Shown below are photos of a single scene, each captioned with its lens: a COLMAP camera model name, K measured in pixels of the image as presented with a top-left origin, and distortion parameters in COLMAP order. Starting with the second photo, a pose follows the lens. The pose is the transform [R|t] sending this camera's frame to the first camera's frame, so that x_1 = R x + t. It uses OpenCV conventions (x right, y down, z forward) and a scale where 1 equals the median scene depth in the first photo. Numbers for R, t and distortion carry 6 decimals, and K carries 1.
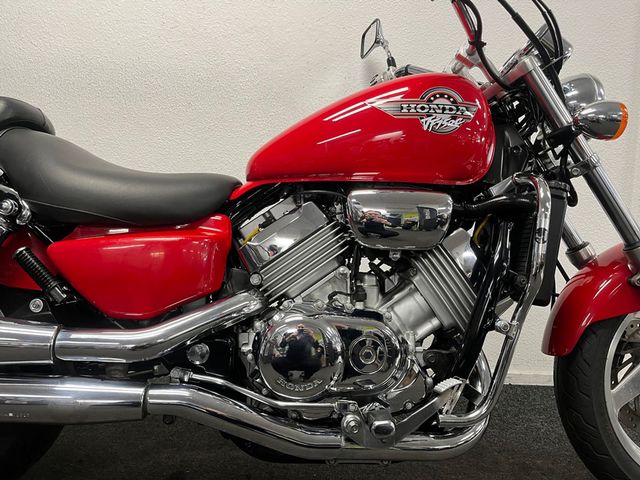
lens RADIAL K [[478.4, 0, 320.0], [0, 478.4, 240.0], [0, 0, 1]] dist [0.035669, -0.003688]
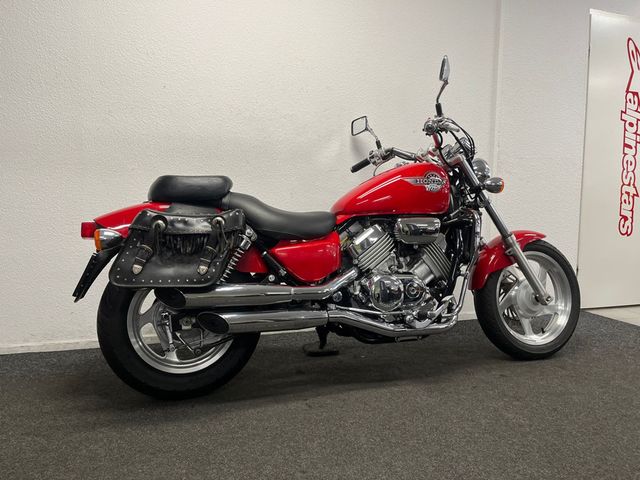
lens RADIAL K [[473.0, 0, 312.5], [0, 473.0, 241.6], [0, 0, 1]] dist [0.087551, -0.107457]
pose [[0.961668, -0.049250, 0.269757, -0.883024], [0.052178, 0.998631, -0.003692, -0.008064], [-0.269206, 0.017626, 0.962921, -0.971716]]
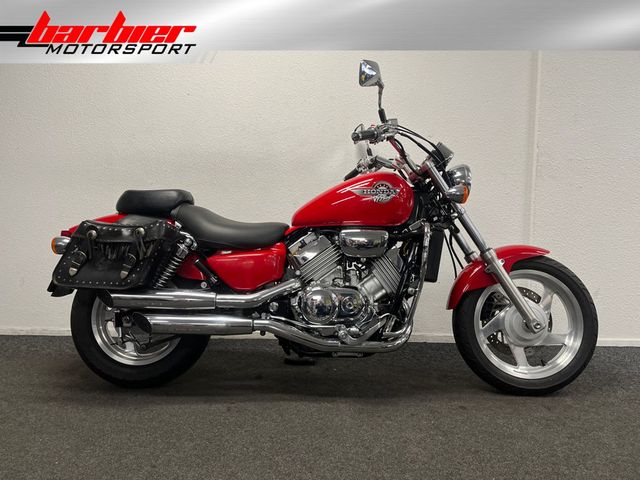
lens RADIAL K [[473.0, 0, 312.5], [0, 473.0, 241.6], [0, 0, 1]] dist [0.087551, -0.107457]
pose [[0.997424, -0.024530, -0.067408, 0.075526], [0.022849, 0.999411, -0.025605, -0.000336], [0.067996, 0.023999, 0.997397, -1.101010]]
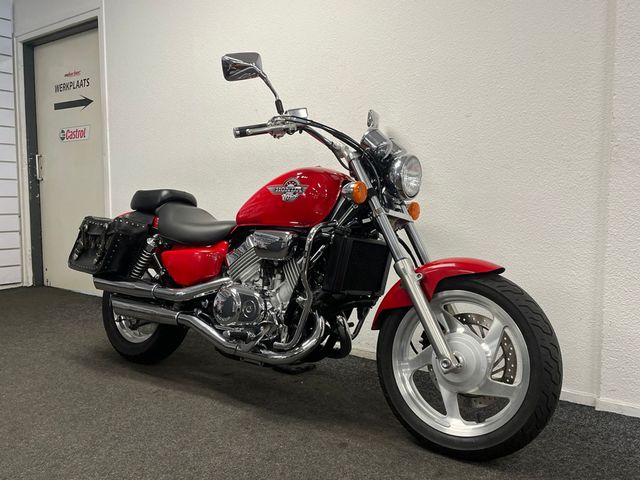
lens RADIAL K [[556.6, 0, 320.0], [0, 556.6, 240.0], [0, 0, 1]] dist [0.047582, 0.001111]
pose [[0.779282, 0.014774, -0.626500, 1.716590], [-0.041118, 0.998773, -0.027592, -0.006656], [0.625323, 0.047262, 0.778933, -0.667363]]
